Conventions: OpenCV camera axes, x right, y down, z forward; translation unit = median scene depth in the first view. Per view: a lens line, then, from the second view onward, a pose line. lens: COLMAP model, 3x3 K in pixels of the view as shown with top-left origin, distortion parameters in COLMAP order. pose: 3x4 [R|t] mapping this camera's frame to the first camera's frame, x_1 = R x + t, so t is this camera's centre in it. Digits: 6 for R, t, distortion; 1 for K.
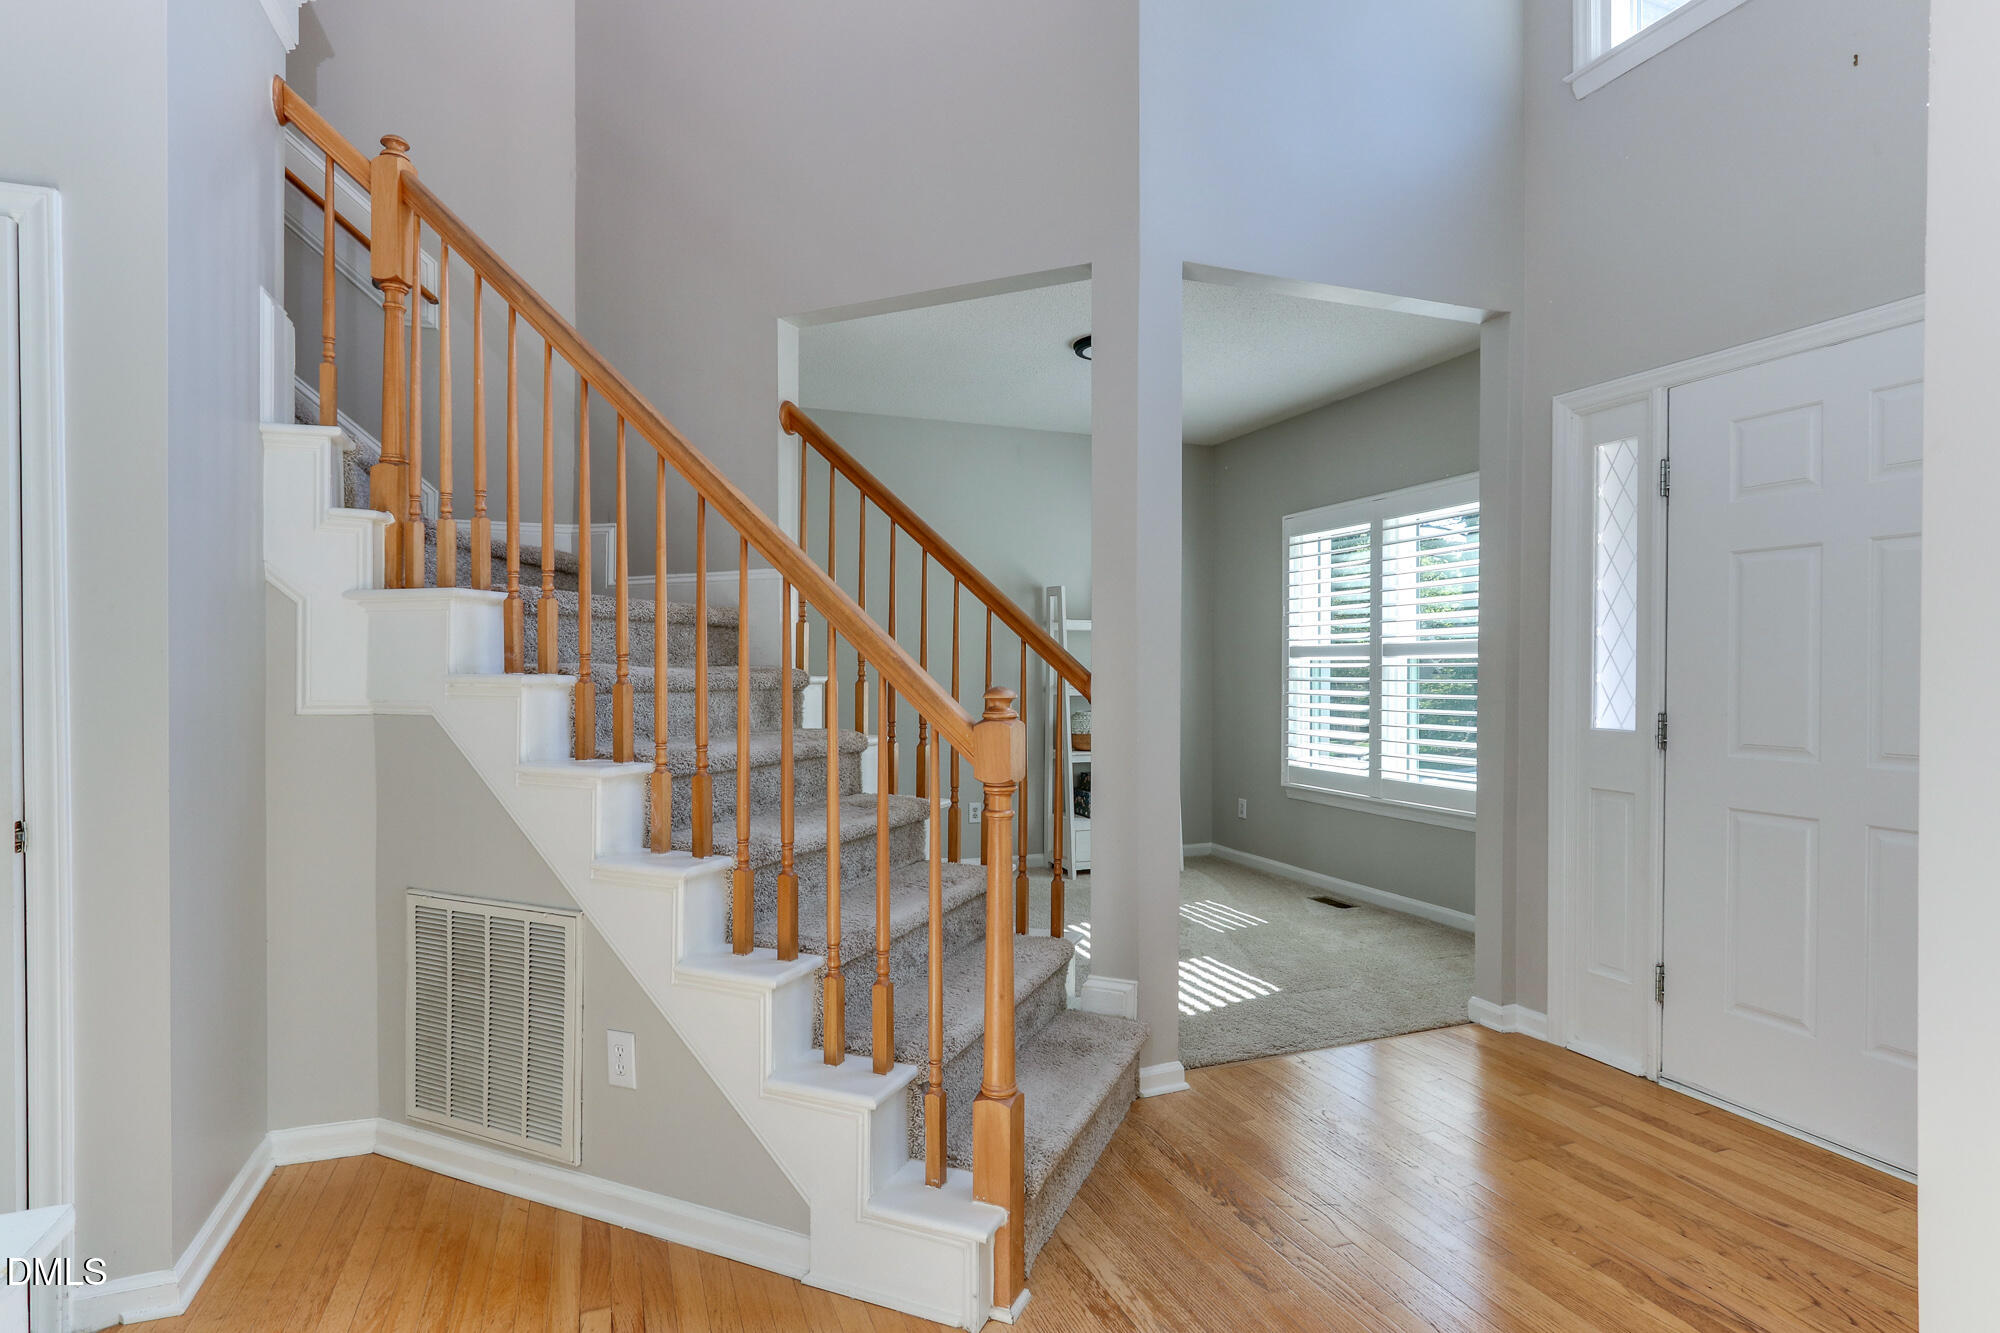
lens RADIAL K [[1017.3, 0, 957.8], [0, 1017.3, 684.1], [0, 0, 1]] dist [-0.011681, 0.003416]
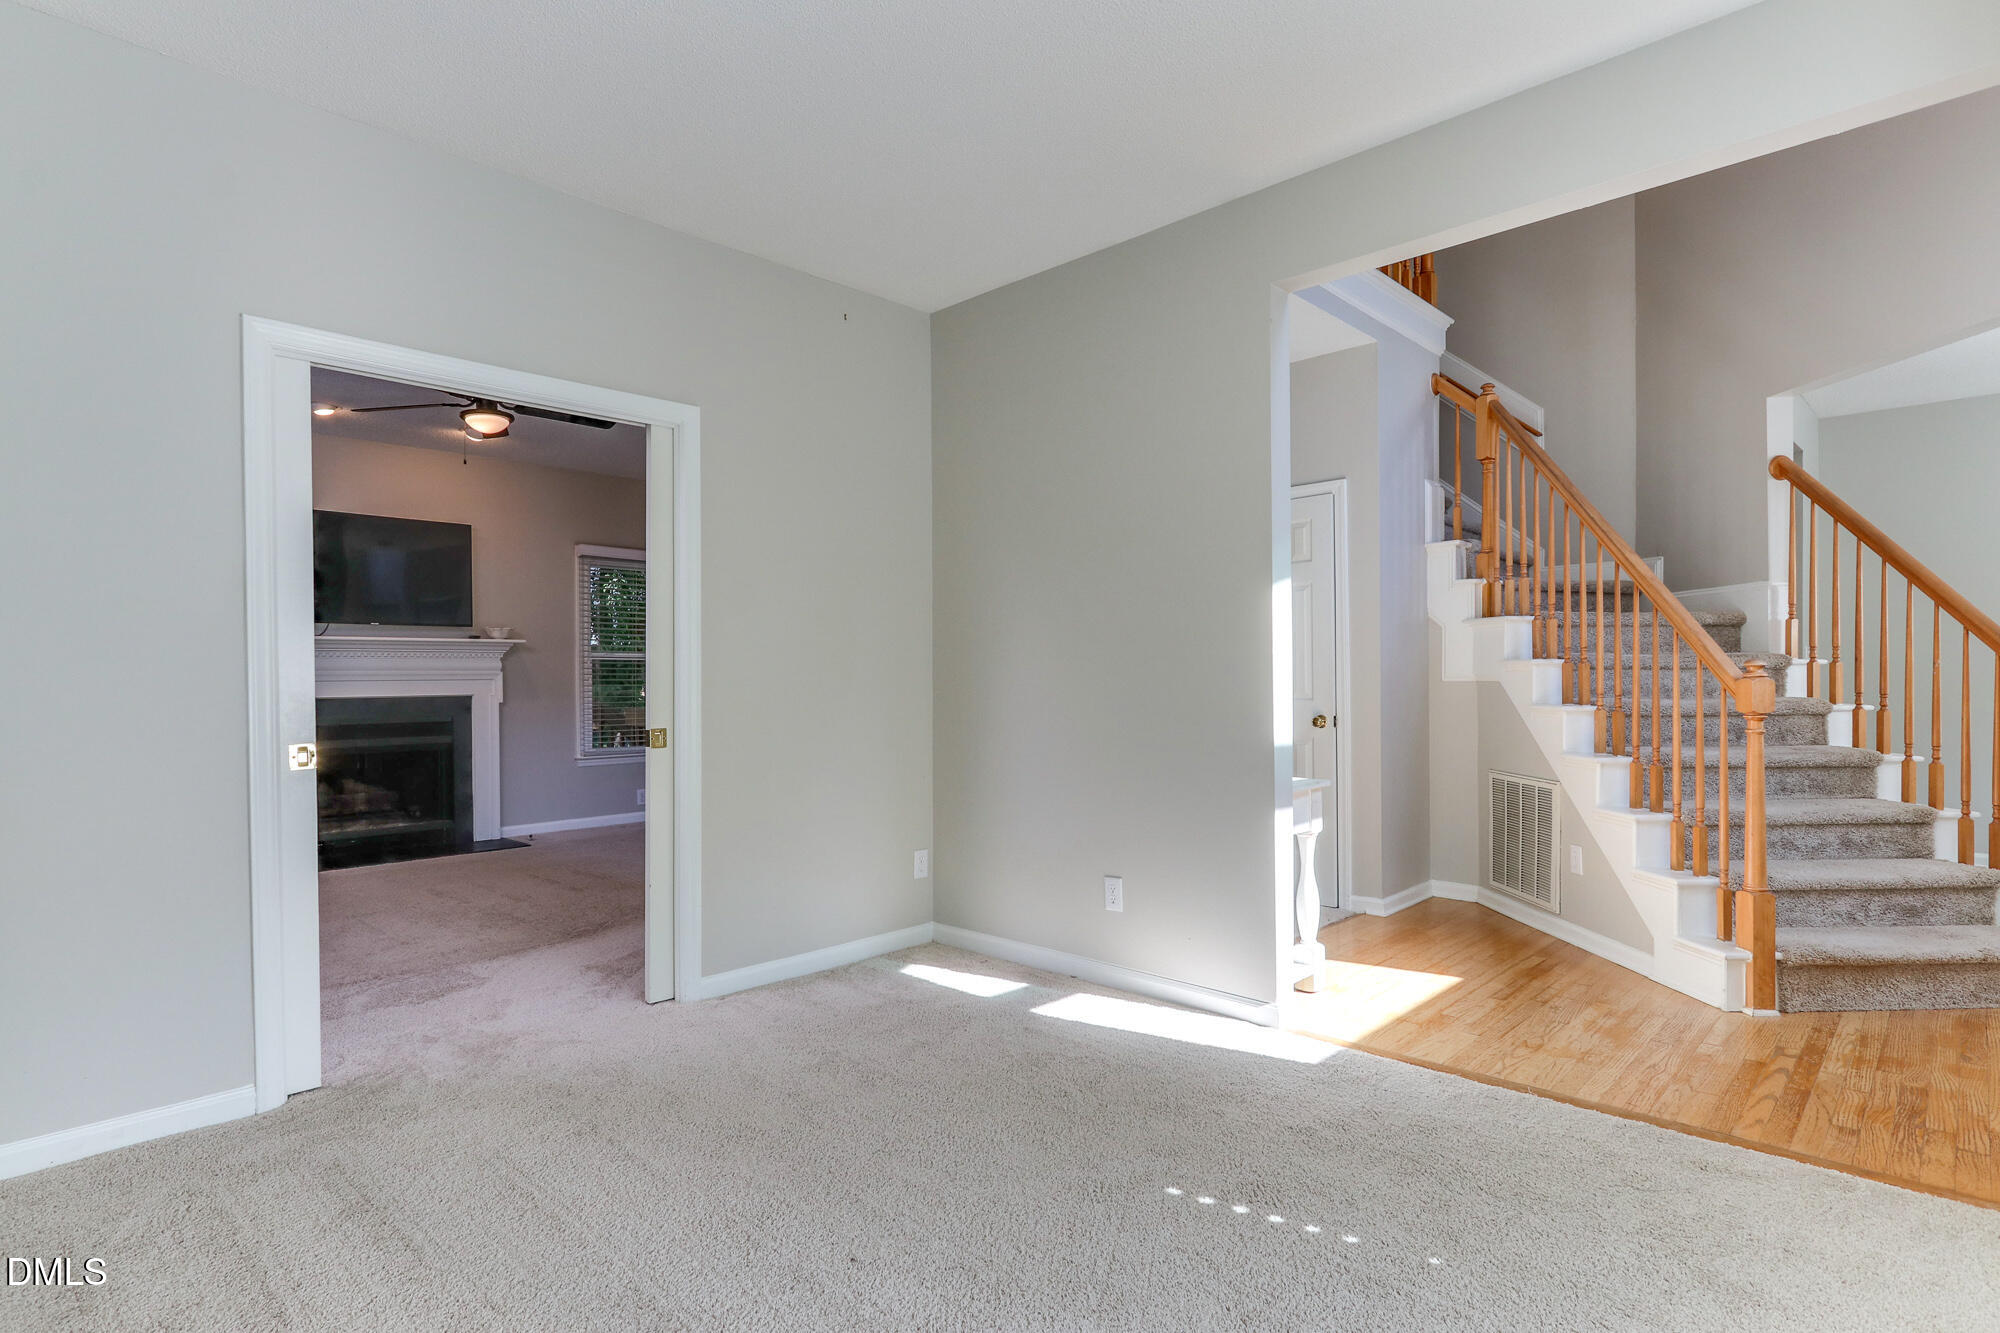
lens RADIAL K [[1017.3, 0, 985.4], [0, 1017.3, 680.8], [0, 0, 1]] dist [-0.011681, 0.003416]
pose [[0.448355, 0.001315, -0.893855, 0.598413], [-0.002245, 0.999997, 0.000346, 0.023594], [0.893853, 0.001851, 0.448357, -0.583003]]
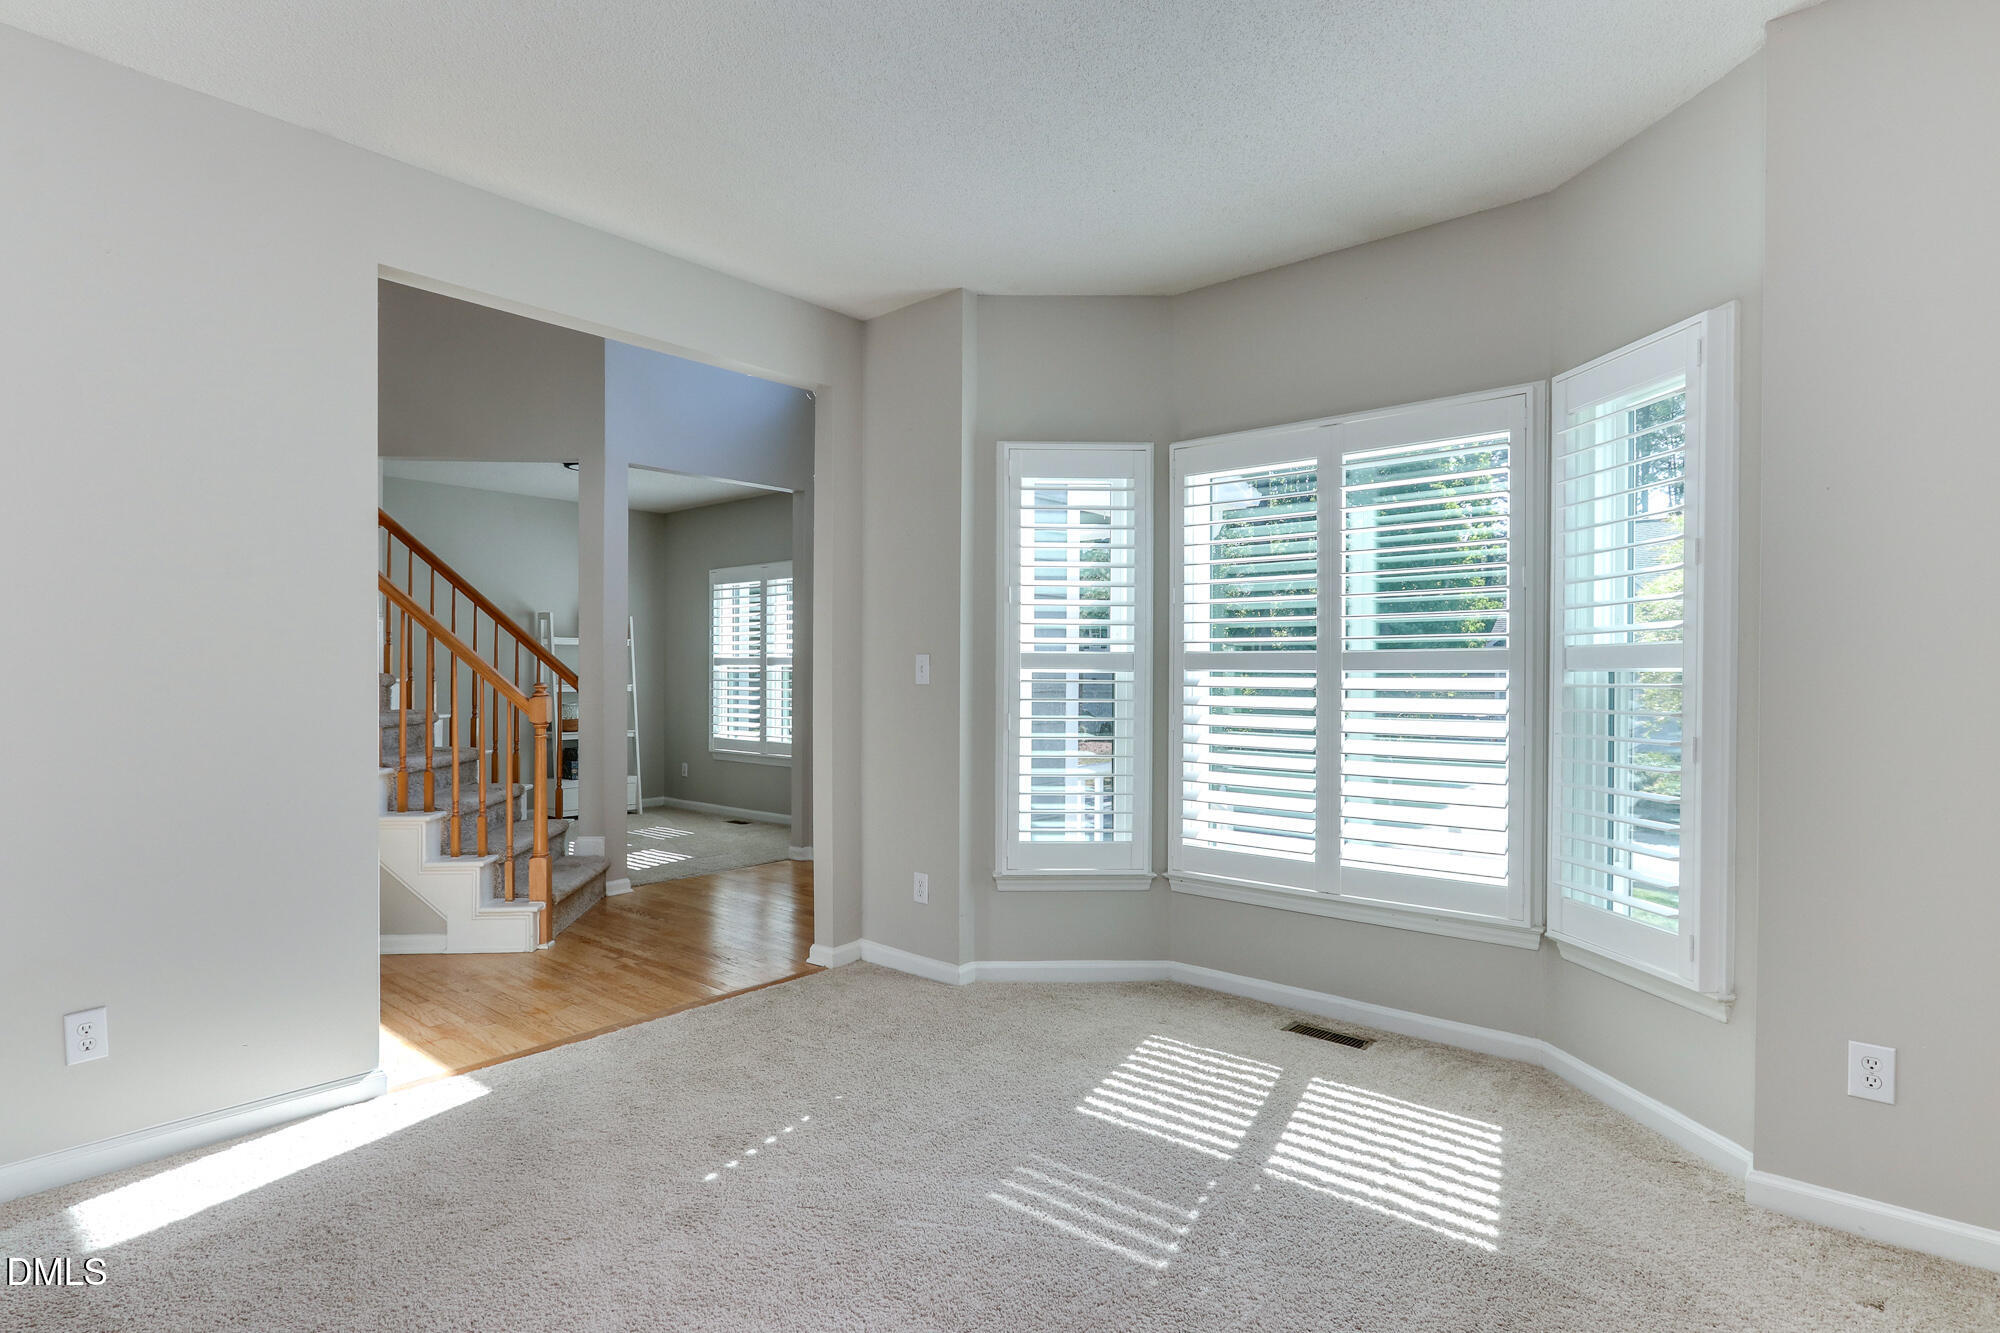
lens RADIAL K [[1017.3, 0, 959.5], [0, 1017.3, 676.2], [0, 0, 1]] dist [-0.011681, 0.003416]
pose [[0.877063, -0.001422, 0.480374, -0.139622], [0.006379, 0.999942, -0.008687, 0.009527], [-0.480334, 0.010683, 0.877021, -0.899011]]
